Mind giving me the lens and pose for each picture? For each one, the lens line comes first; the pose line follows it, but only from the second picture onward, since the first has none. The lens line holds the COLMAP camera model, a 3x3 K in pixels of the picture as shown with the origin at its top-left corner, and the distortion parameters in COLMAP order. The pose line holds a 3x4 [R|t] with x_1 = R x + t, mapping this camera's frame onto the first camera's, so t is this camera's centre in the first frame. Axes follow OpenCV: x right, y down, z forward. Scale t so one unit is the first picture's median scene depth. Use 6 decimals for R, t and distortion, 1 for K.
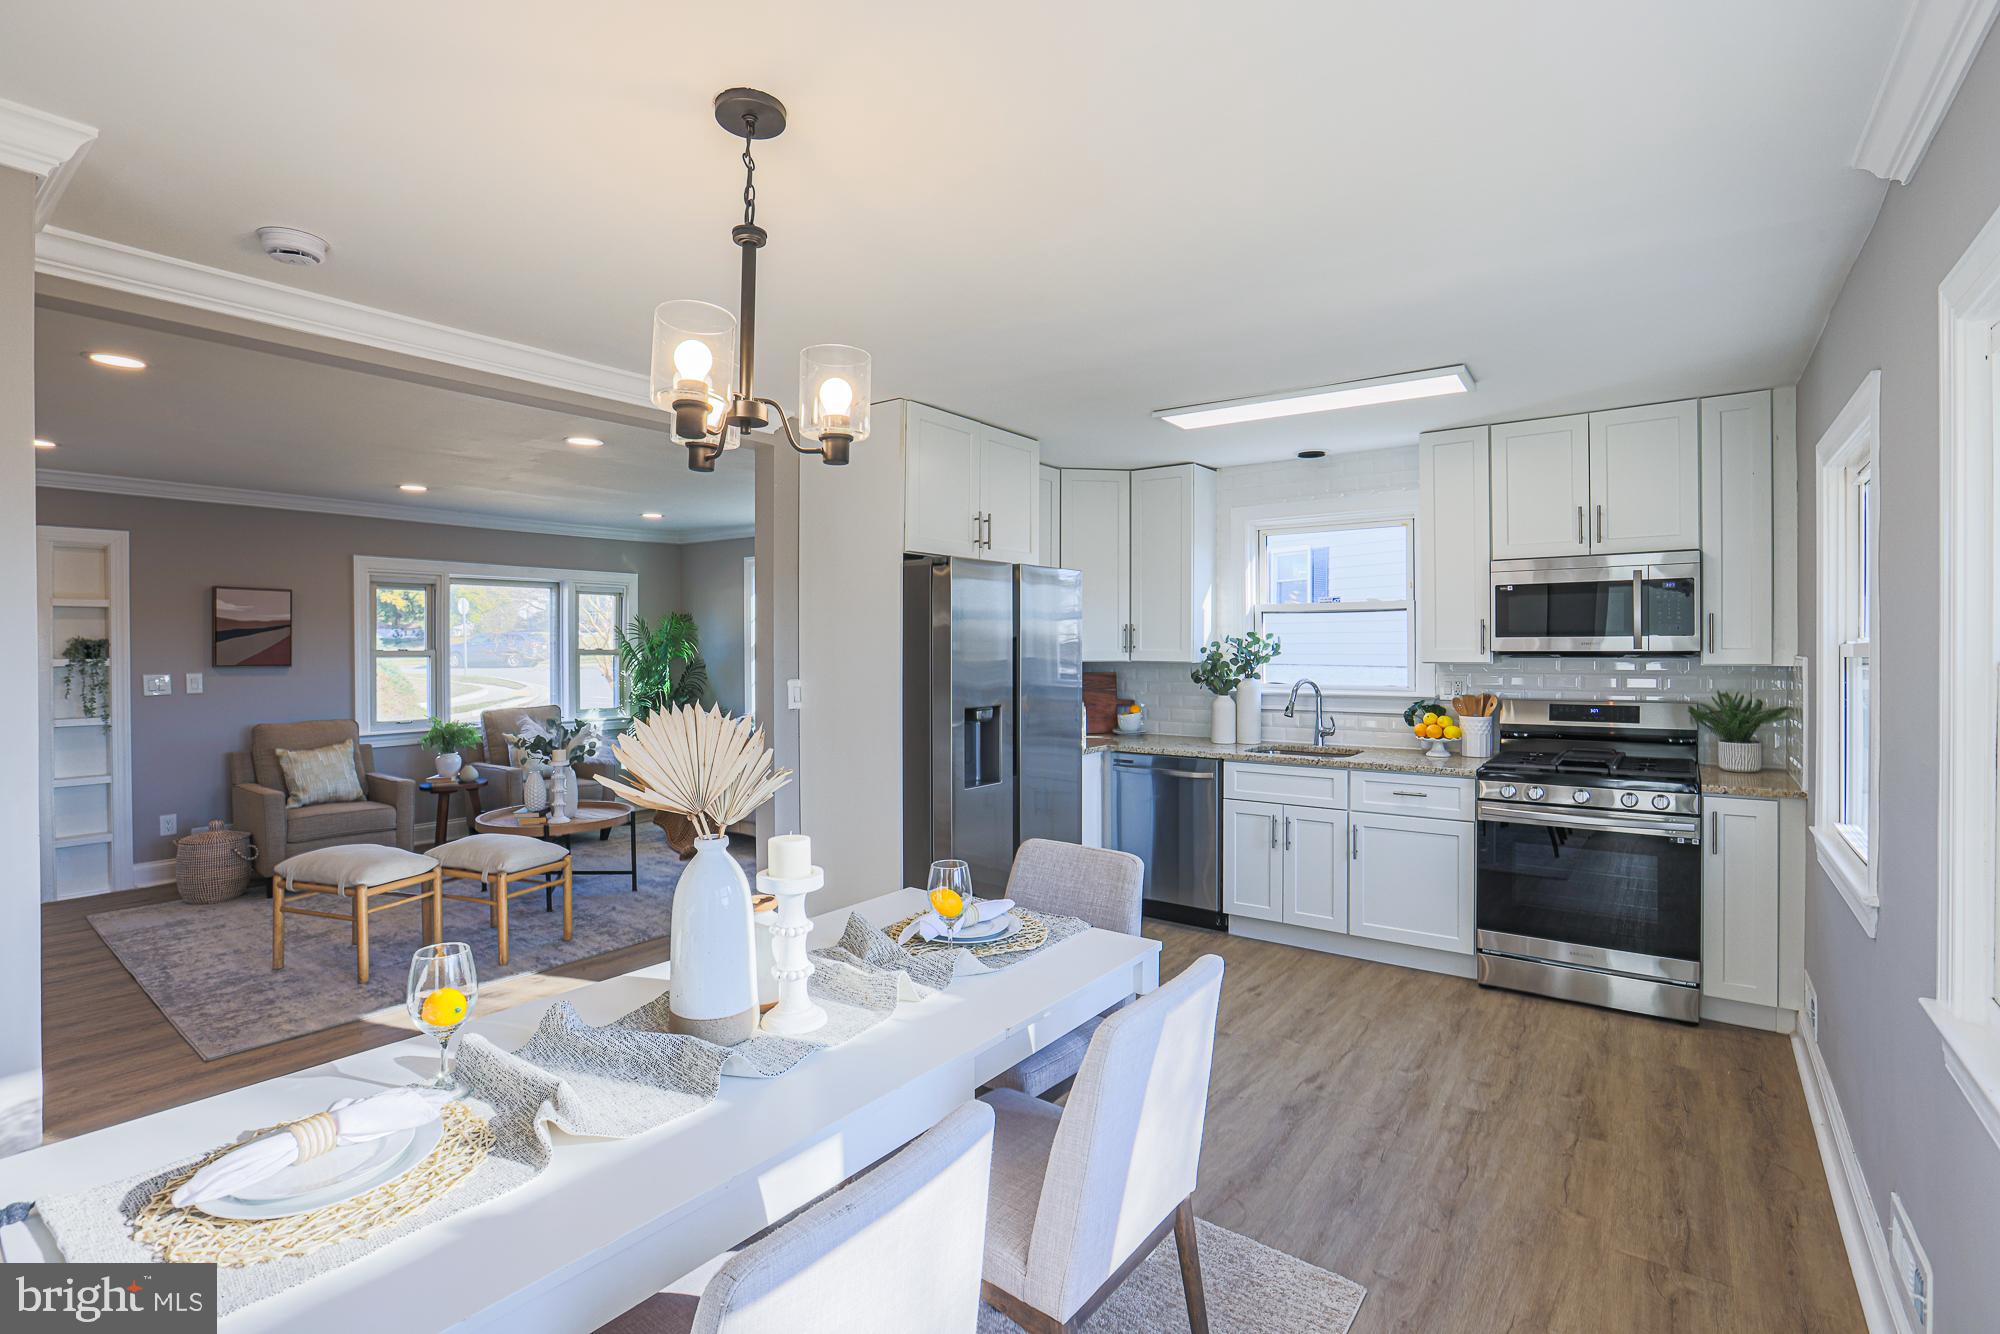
lens RADIAL K [[913.1, 0, 1008.0], [0, 913.1, 650.0], [0, 0, 1]] dist [-0.062046, 0.021617]
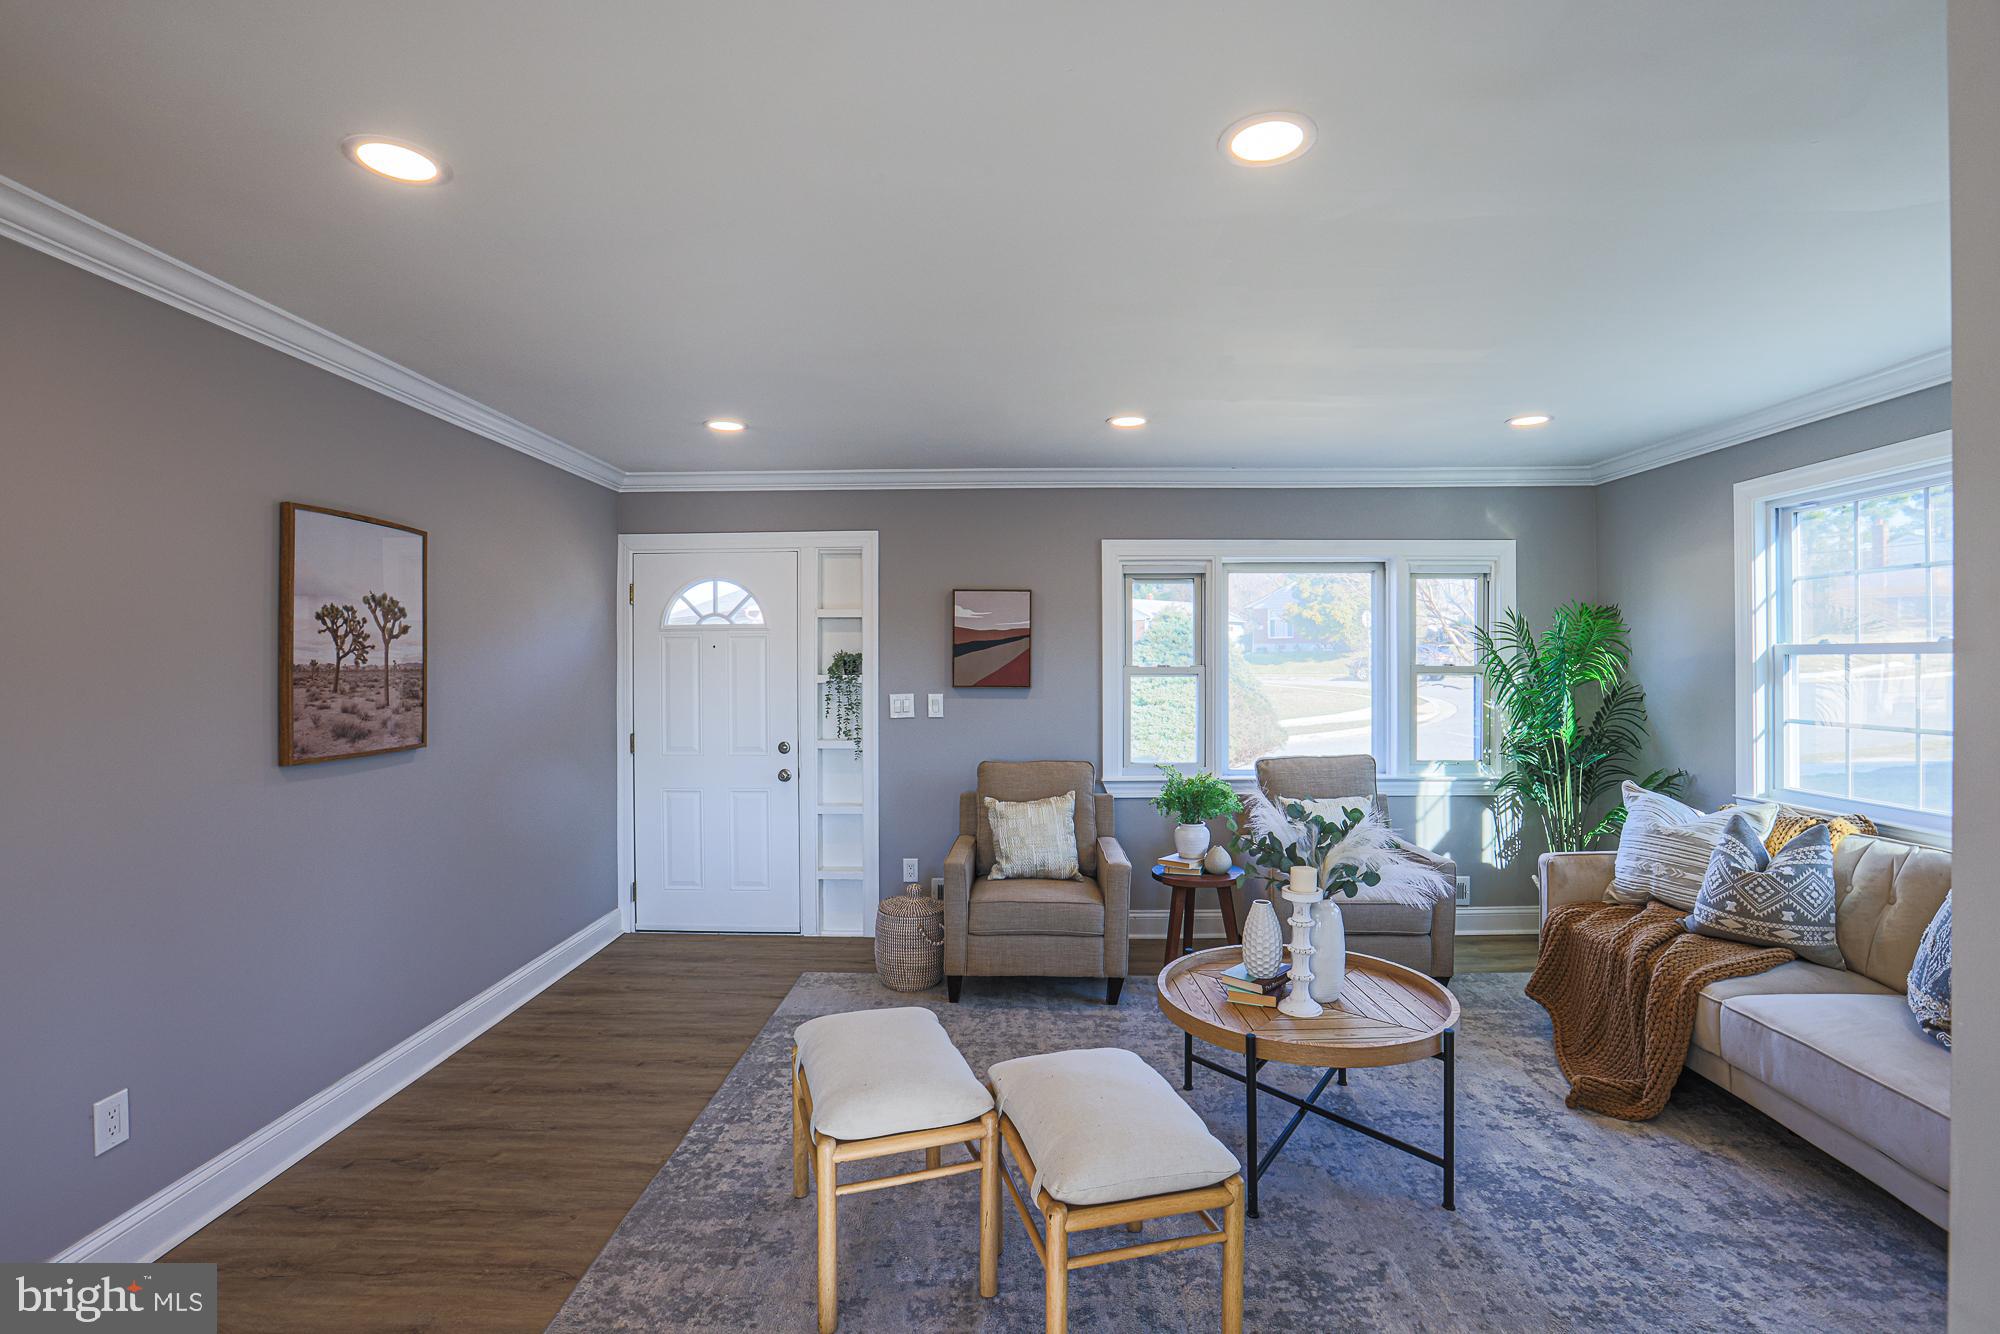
lens RADIAL K [[915.8, 0, 1001.5], [0, 915.8, 660.0], [0, 0, 1]] dist [-0.056419, 0.021694]
pose [[0.582315, -0.001760, -0.812962, -0.223040], [-0.001579, 0.999993, -0.003296, -0.003843], [0.812962, 0.003203, 0.582308, 0.683194]]
